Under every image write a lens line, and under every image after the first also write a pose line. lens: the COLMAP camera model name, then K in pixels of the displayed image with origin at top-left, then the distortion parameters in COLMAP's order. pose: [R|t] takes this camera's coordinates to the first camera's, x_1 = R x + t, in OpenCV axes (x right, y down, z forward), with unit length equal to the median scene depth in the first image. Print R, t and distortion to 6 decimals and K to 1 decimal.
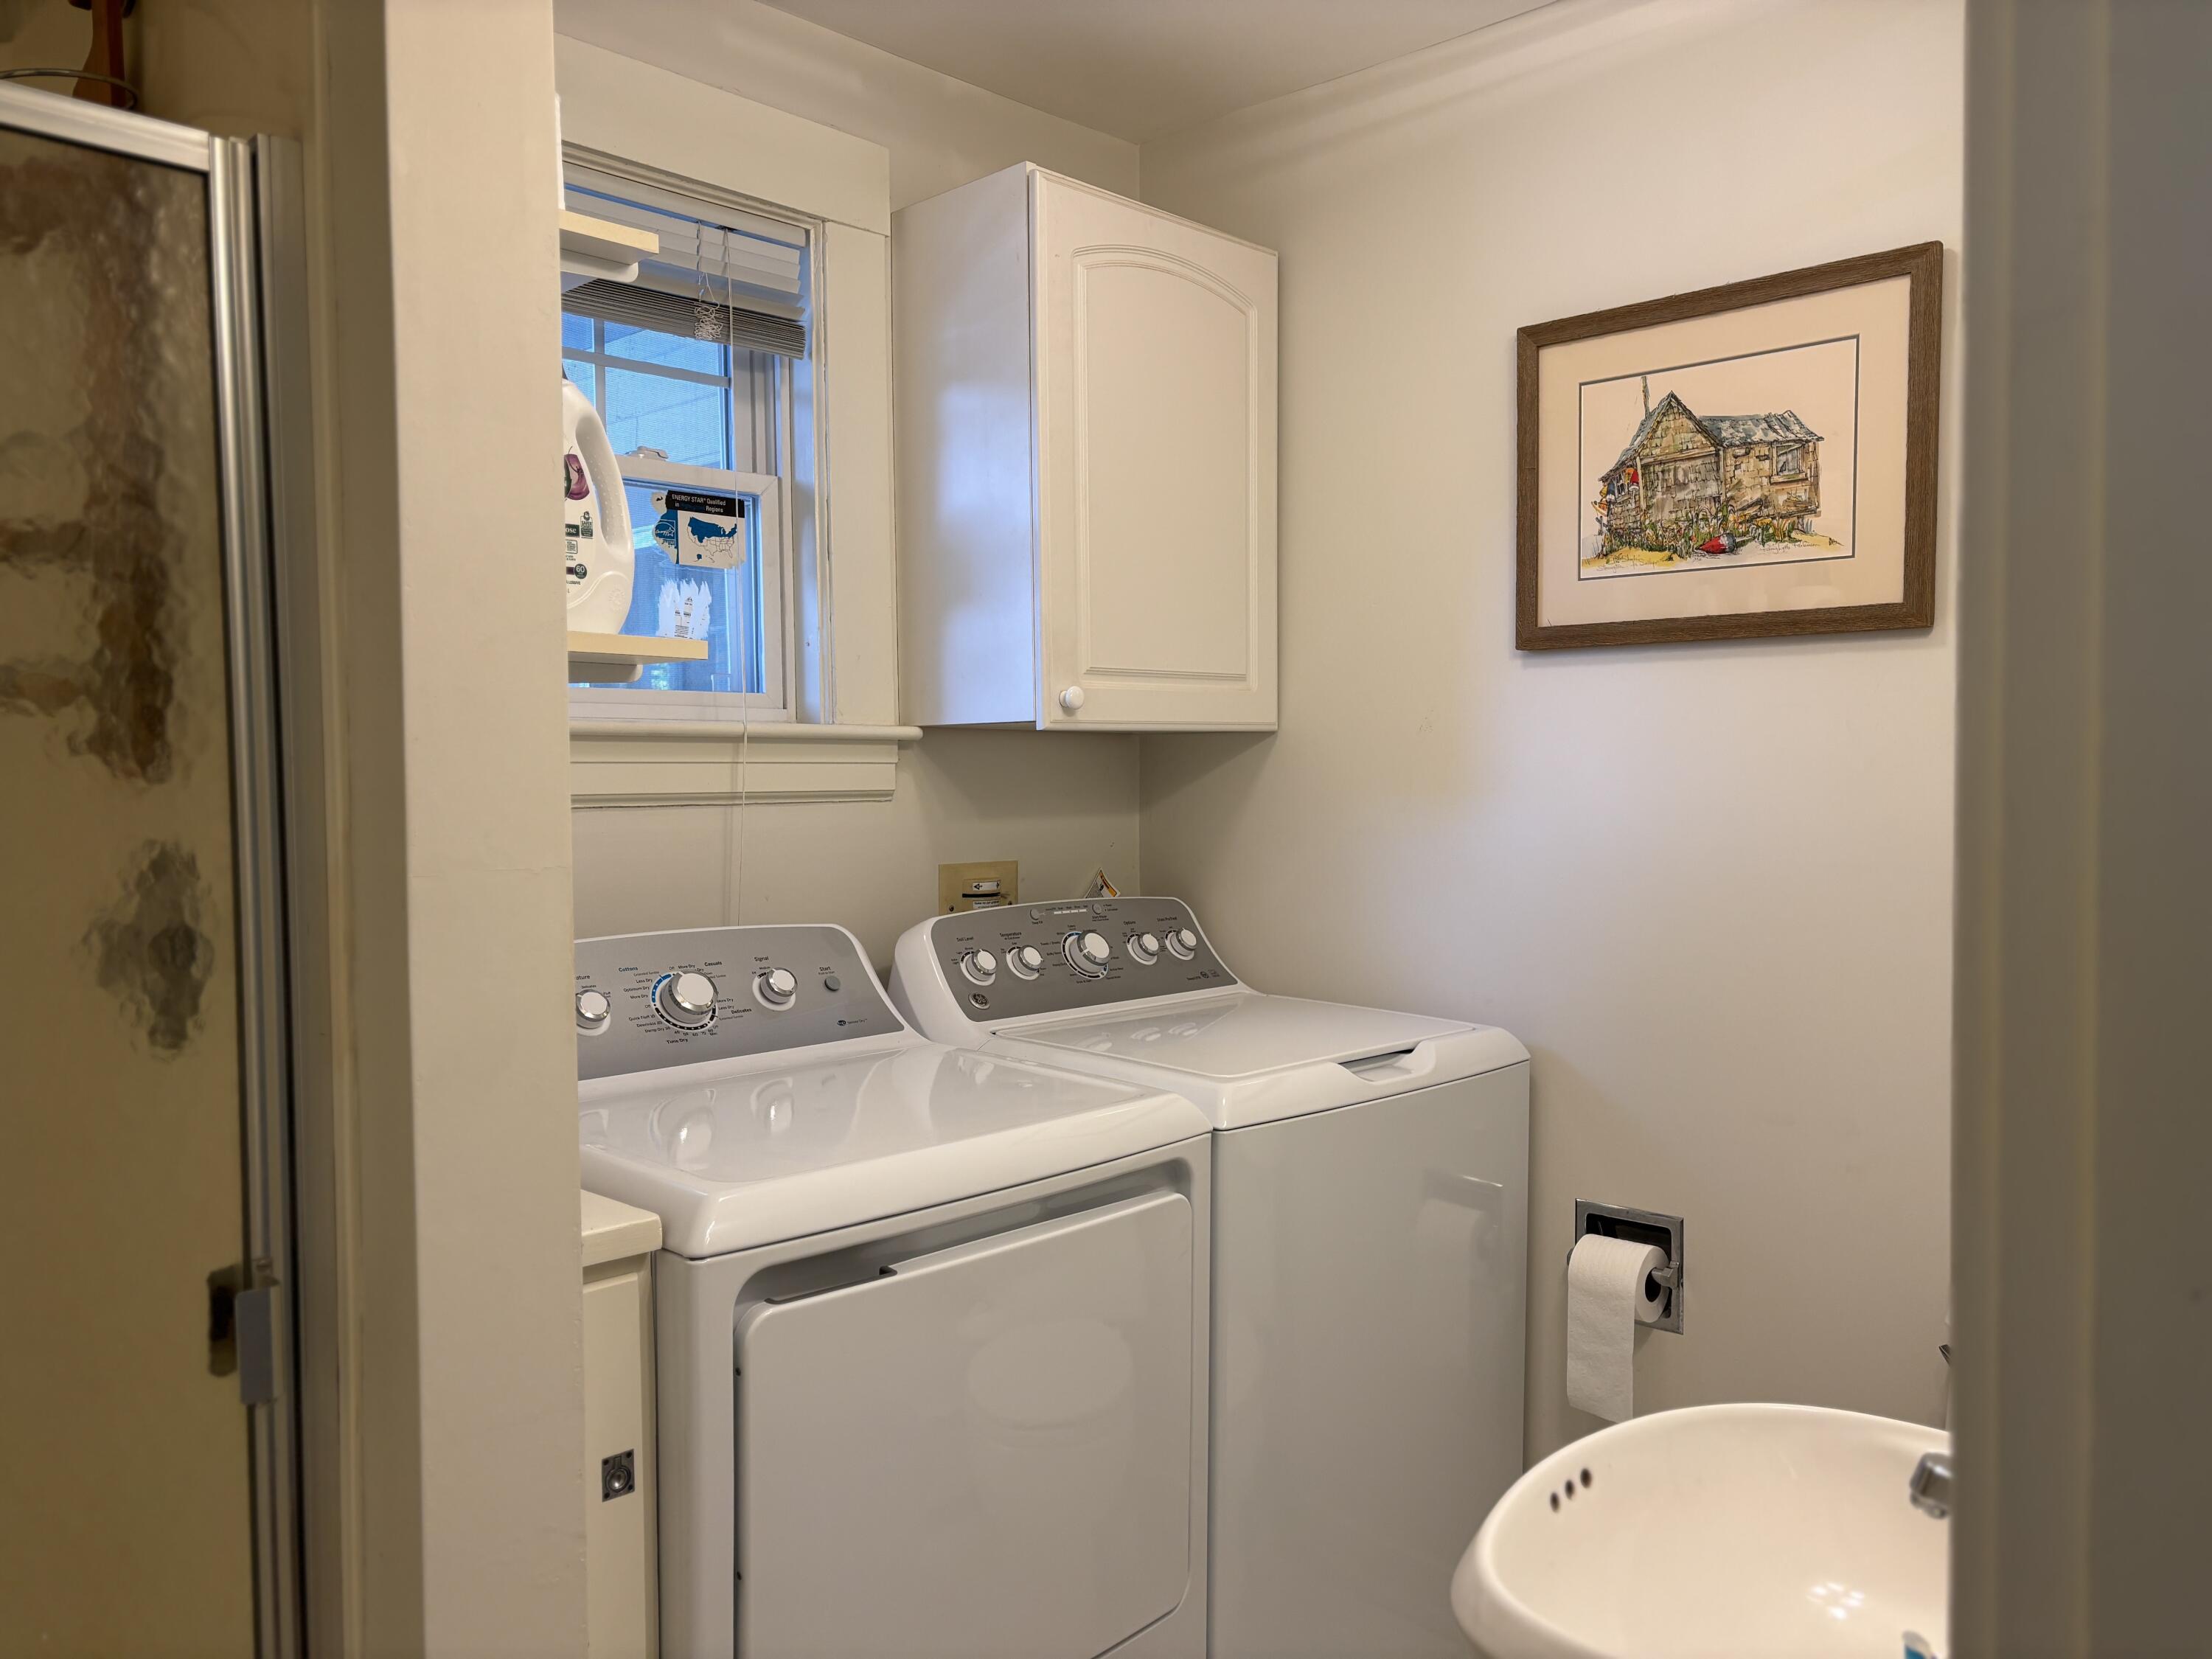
lens RADIAL K [[1699.3, 0, 1107.0], [0, 1699.3, 833.0], [0, 0, 1]] dist [0.044476, -0.032254]
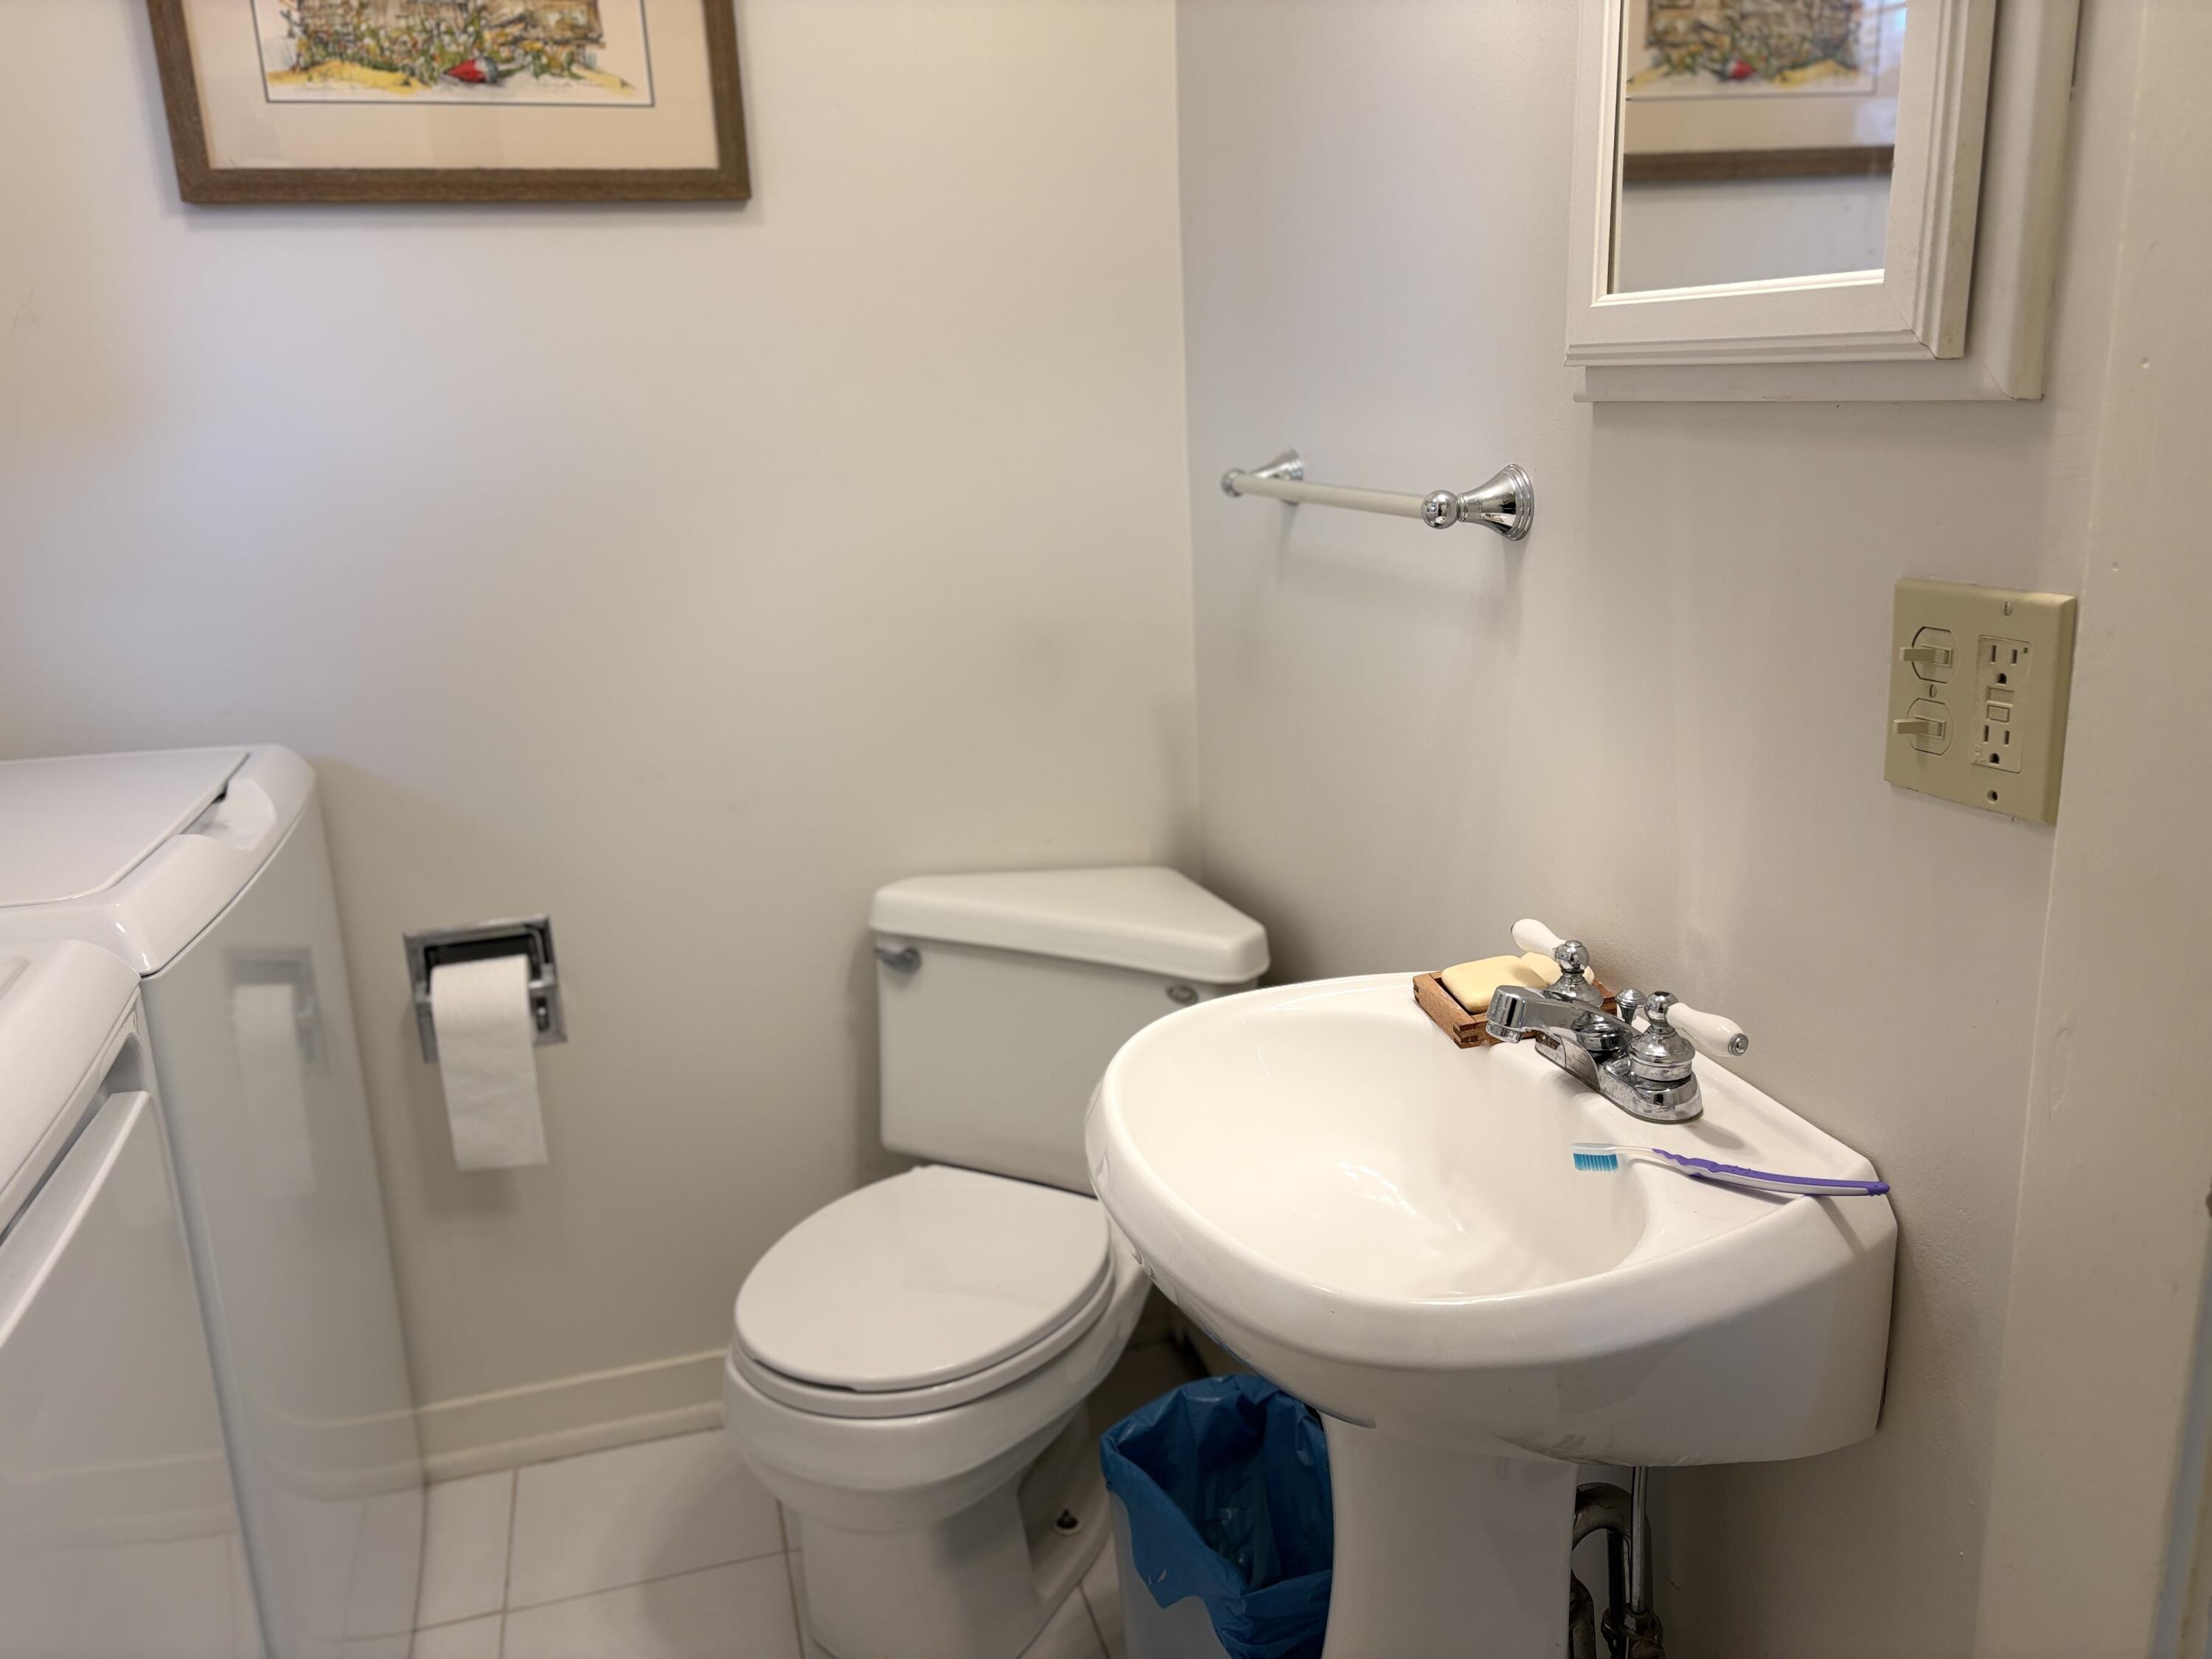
lens RADIAL K [[1699.3, 0, 1107.0], [0, 1699.3, 834.7], [0, 0, 1]] dist [0.044476, -0.032254]
pose [[0.528930, -0.237863, 0.814650, -0.205719], [0.068675, 0.968767, 0.238273, 0.000848], [-0.845882, -0.070083, 0.528745, 0.316490]]
